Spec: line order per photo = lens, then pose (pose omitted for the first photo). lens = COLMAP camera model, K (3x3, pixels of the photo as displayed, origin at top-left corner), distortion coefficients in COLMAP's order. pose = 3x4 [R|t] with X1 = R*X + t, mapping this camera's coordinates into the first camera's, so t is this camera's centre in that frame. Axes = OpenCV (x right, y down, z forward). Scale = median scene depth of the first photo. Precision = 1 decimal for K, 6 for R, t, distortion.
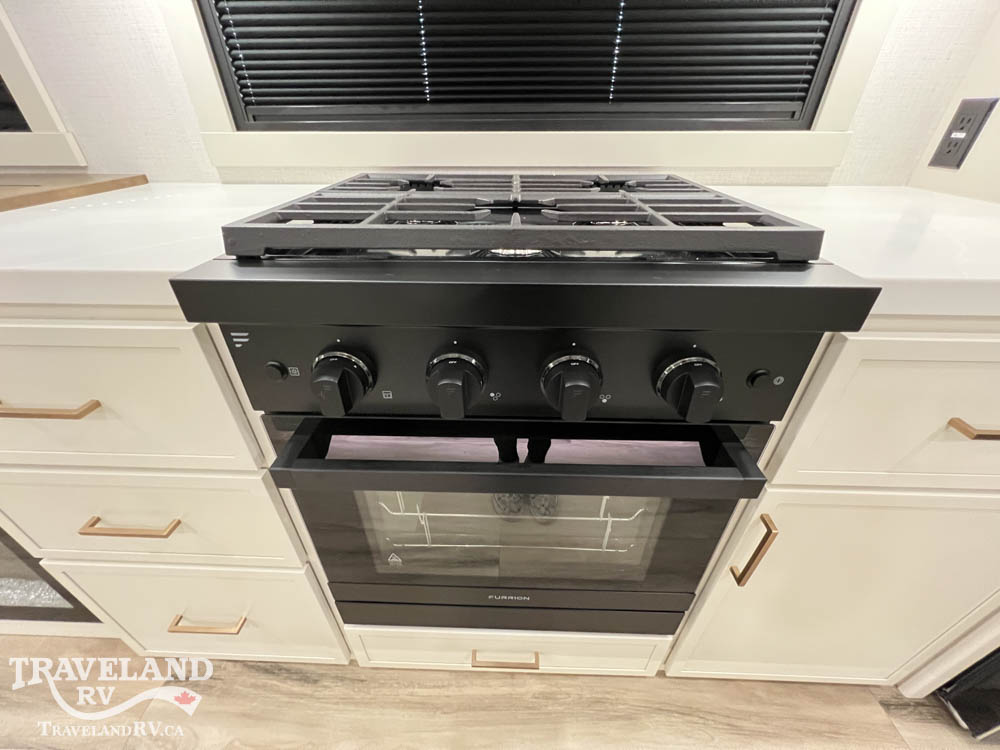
lens RADIAL K [[399.1, 0, 496.4], [0, 399.1, 377.2], [0, 0, 1]] dist [-0.002602, 0.001144]
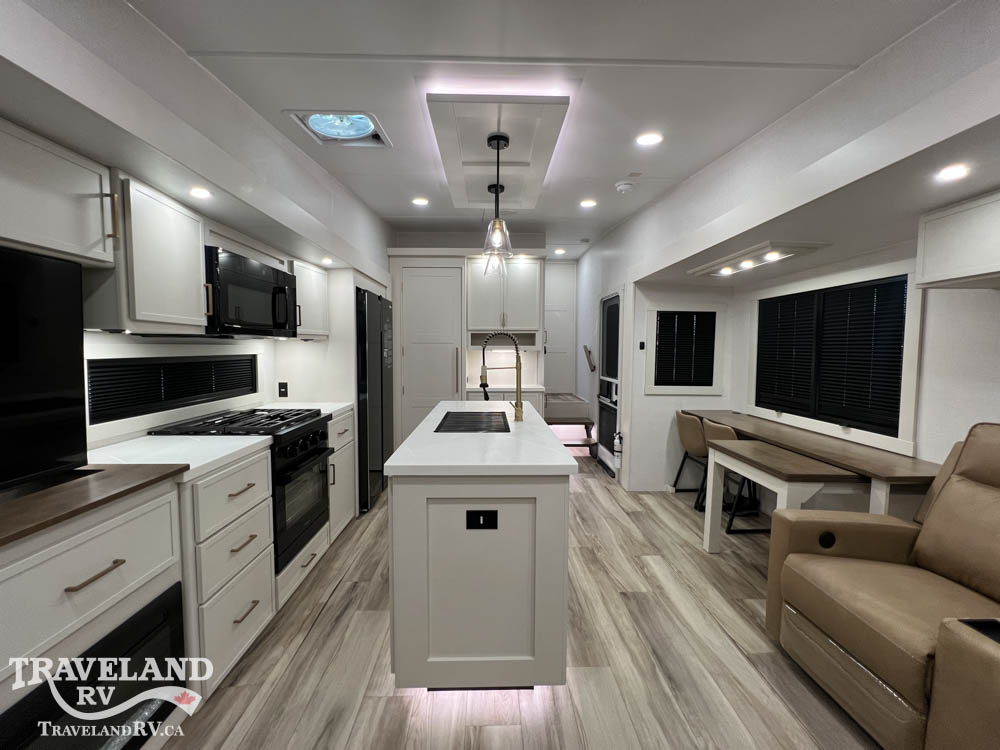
lens RADIAL K [[399.1, 0, 498.6], [0, 399.1, 374.0], [0, 0, 1]] dist [-0.002602, 0.001144]
pose [[-0.060367, -0.063383, 0.996162, -2.836618], [0.541097, 0.836549, 0.086018, 0.086971], [-0.838791, 0.544213, -0.016204, -0.813918]]
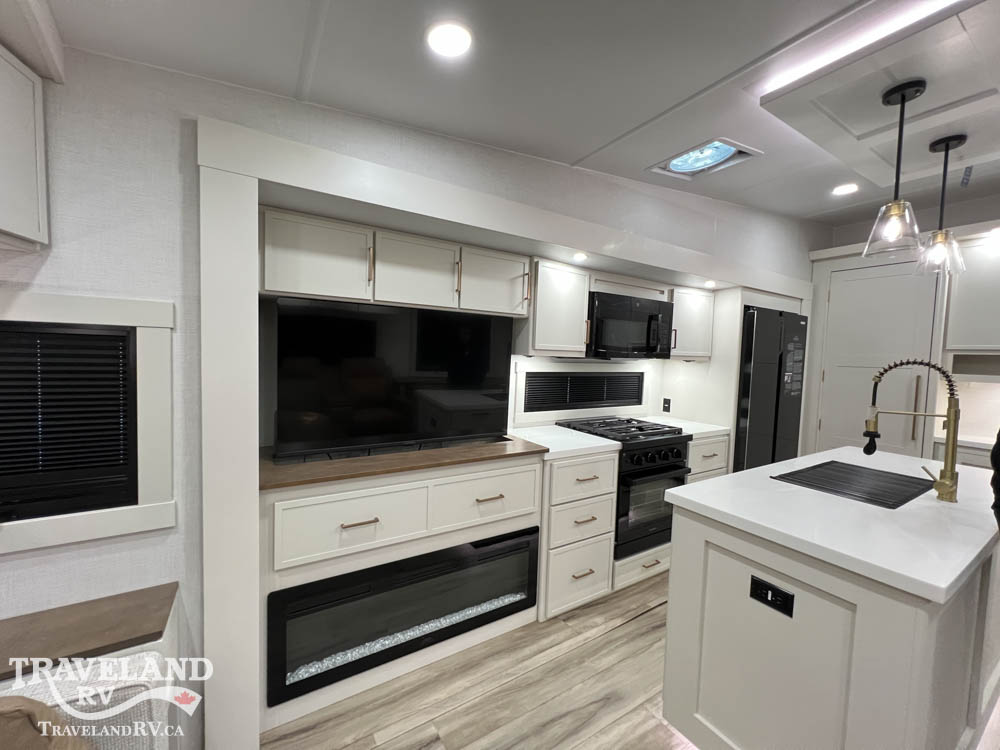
lens RADIAL K [[399.1, 0, 498.9], [0, 399.1, 373.9], [0, 0, 1]] dist [-0.002602, 0.001144]
pose [[0.829981, 0.000158, 0.557792, -2.718231], [0.275470, 0.869426, -0.410140, 0.374065], [-0.485023, 0.494063, 0.721564, -1.398822]]
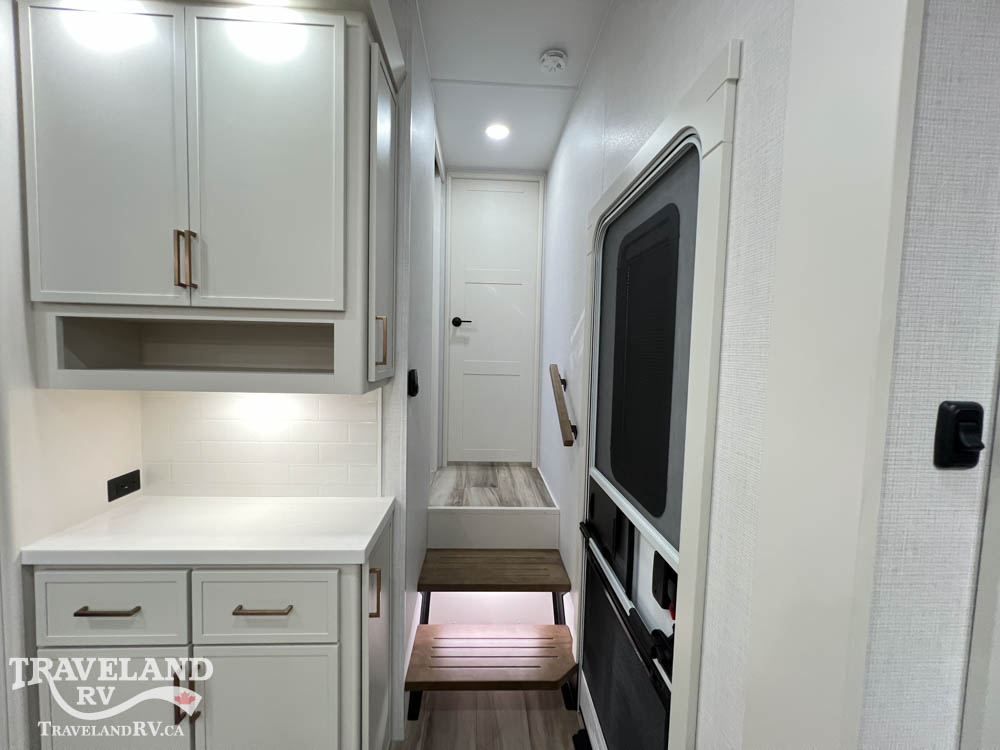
lens RADIAL K [[399.1, 0, 498.5], [0, 399.1, 372.8], [0, 0, 1]] dist [-0.002602, 0.001144]
pose [[-0.080863, -0.056019, 0.995150, 1.172441], [0.520880, 0.848860, 0.090109, 0.666259], [-0.849791, 0.525640, -0.039462, -1.952195]]
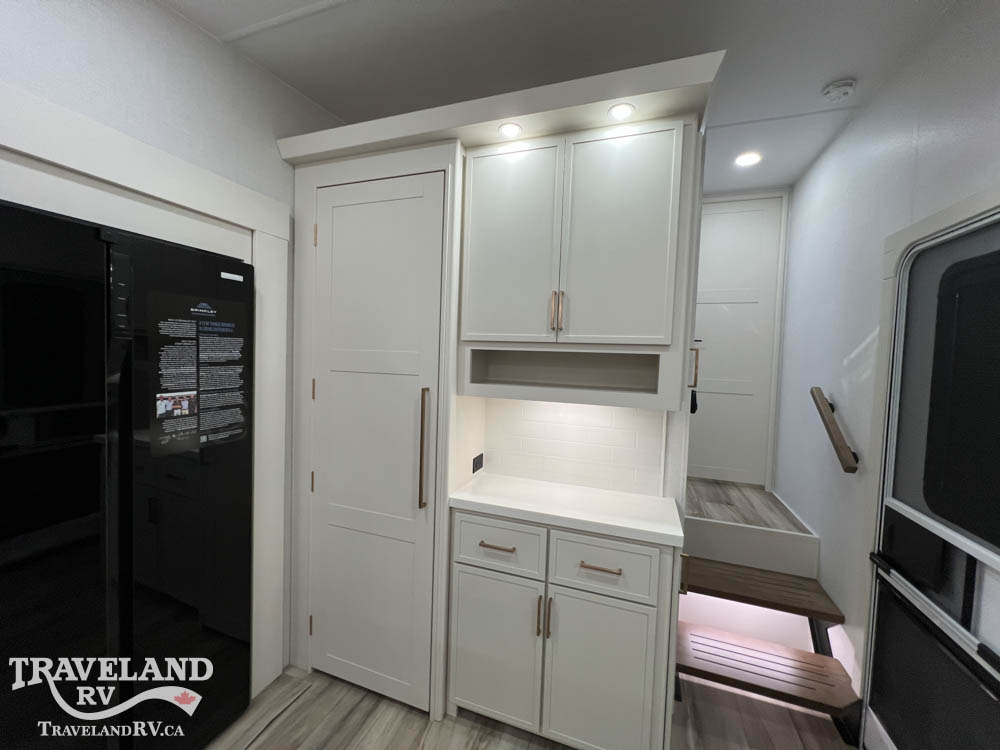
lens RADIAL K [[399.1, 0, 499.0], [0, 399.1, 373.4], [0, 0, 1]] dist [-0.002602, 0.001144]
pose [[0.305032, -0.029813, 0.951875, 0.714154], [0.488216, 0.863073, -0.129419, 0.316778], [-0.817680, 0.504198, 0.277820, -1.498395]]
